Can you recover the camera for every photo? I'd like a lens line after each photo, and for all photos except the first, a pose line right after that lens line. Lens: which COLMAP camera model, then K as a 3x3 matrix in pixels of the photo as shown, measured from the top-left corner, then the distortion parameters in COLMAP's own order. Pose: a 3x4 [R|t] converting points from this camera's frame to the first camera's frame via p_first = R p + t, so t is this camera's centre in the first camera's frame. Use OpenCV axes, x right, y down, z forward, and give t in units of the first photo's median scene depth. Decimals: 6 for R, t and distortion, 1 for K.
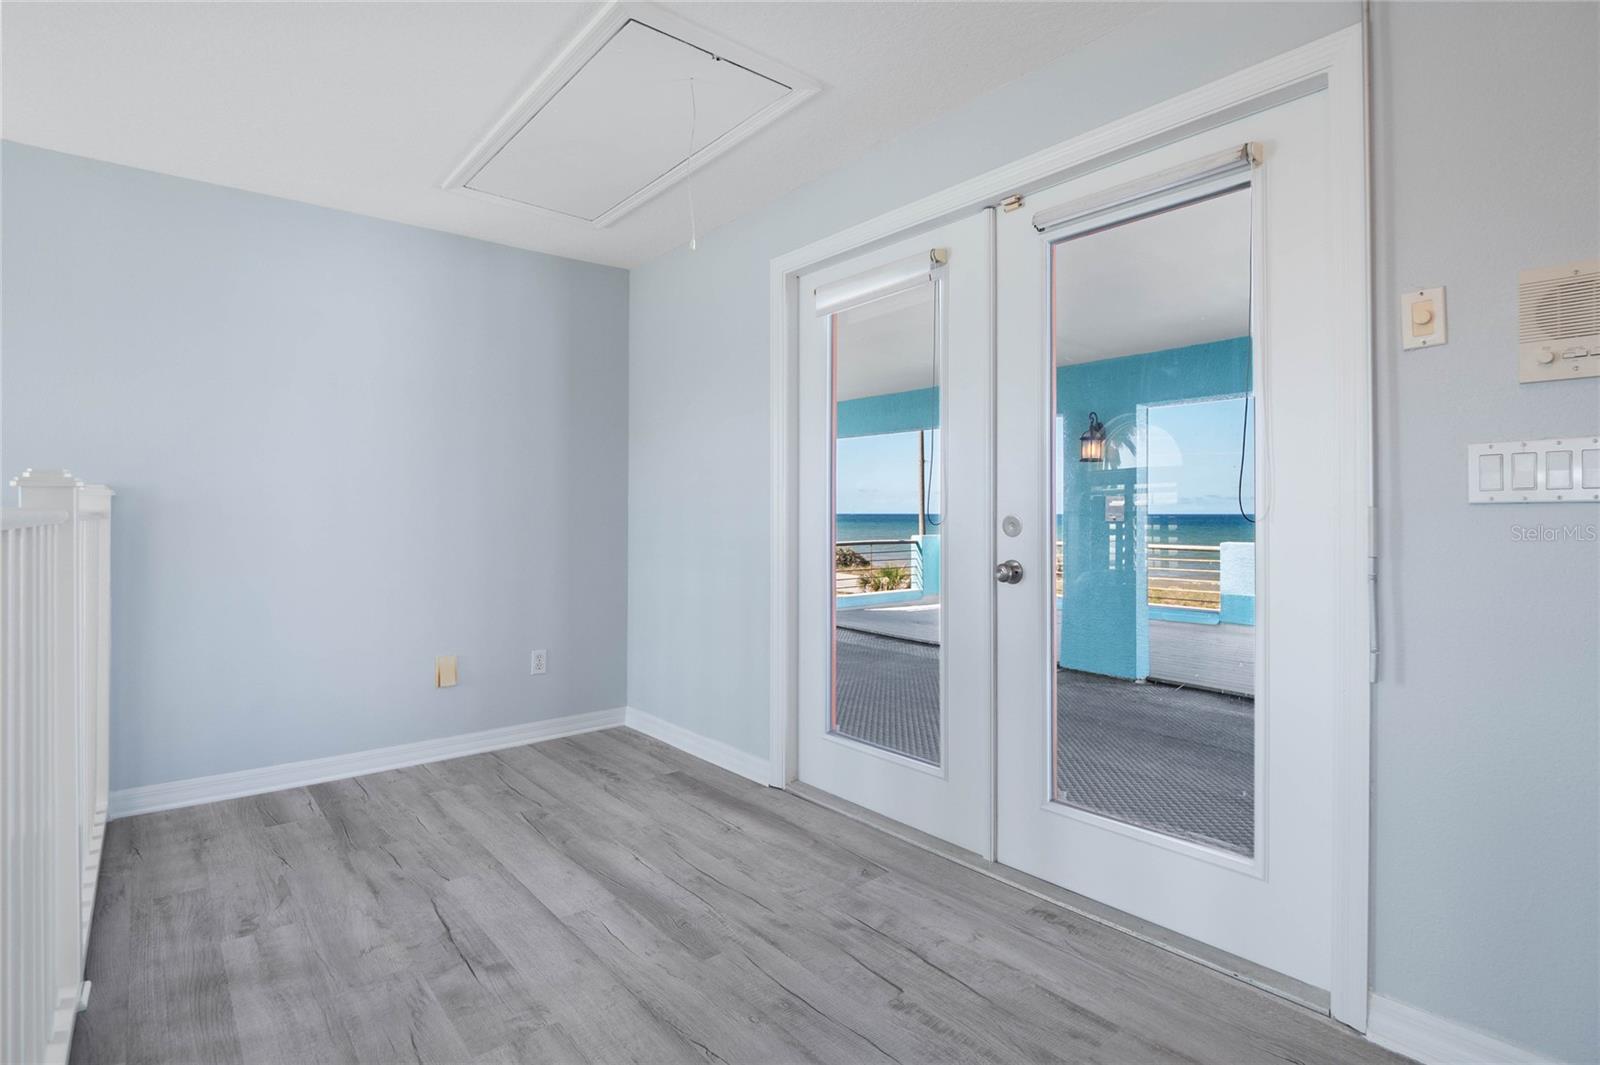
lens RADIAL K [[782.8, 0, 784.4], [0, 782.8, 518.5], [0, 0, 1]] dist [-0.005377, -0.000127]
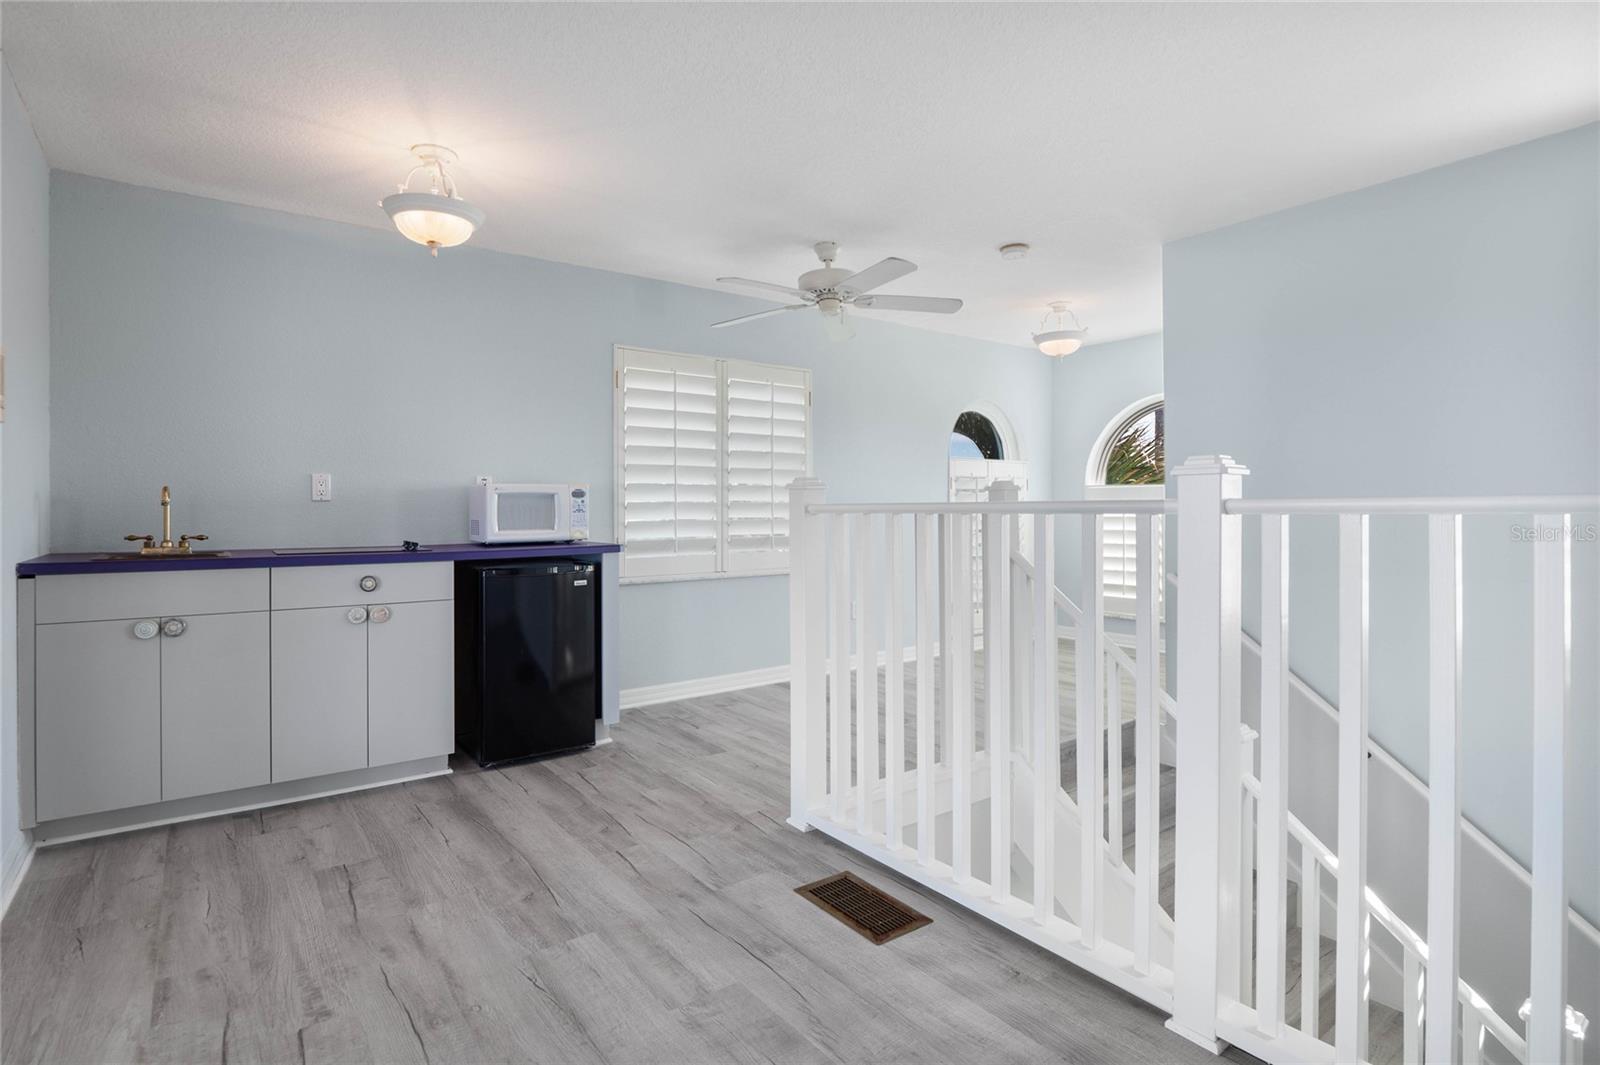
lens RADIAL K [[782.8, 0, 784.4], [0, 782.8, 518.5], [0, 0, 1]] dist [-0.005377, -0.000127]
pose [[-0.998673, 0.003930, 0.051353, -0.462787], [0.004895, 0.999814, 0.018672, -0.007350], [-0.051270, 0.018898, -0.998506, 1.866670]]
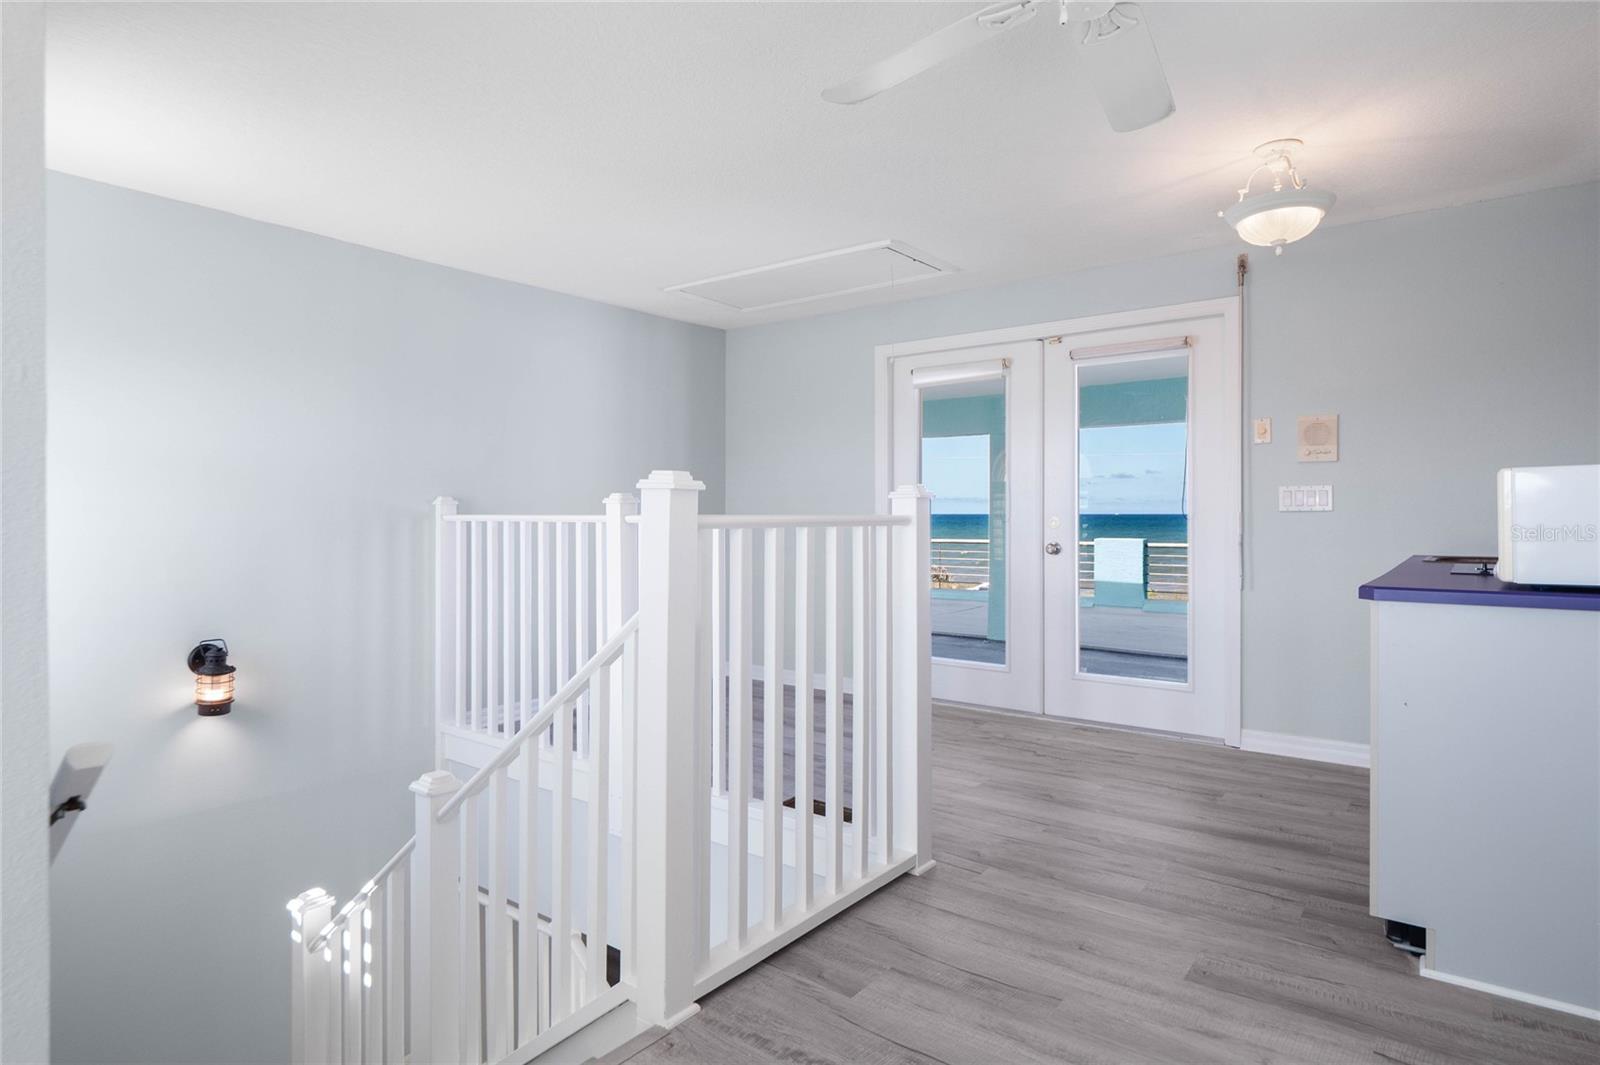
lens RADIAL K [[893.3, 0, 800.0], [0, 893.3, 532.5], [0, 0, 1]] dist [0.060191, 0.000091]
pose [[0.971369, -0.007681, 0.237453, -0.992871], [0.004435, 0.999889, 0.014204, 0.000028], [-0.237536, -0.012745, 0.971295, -1.112391]]
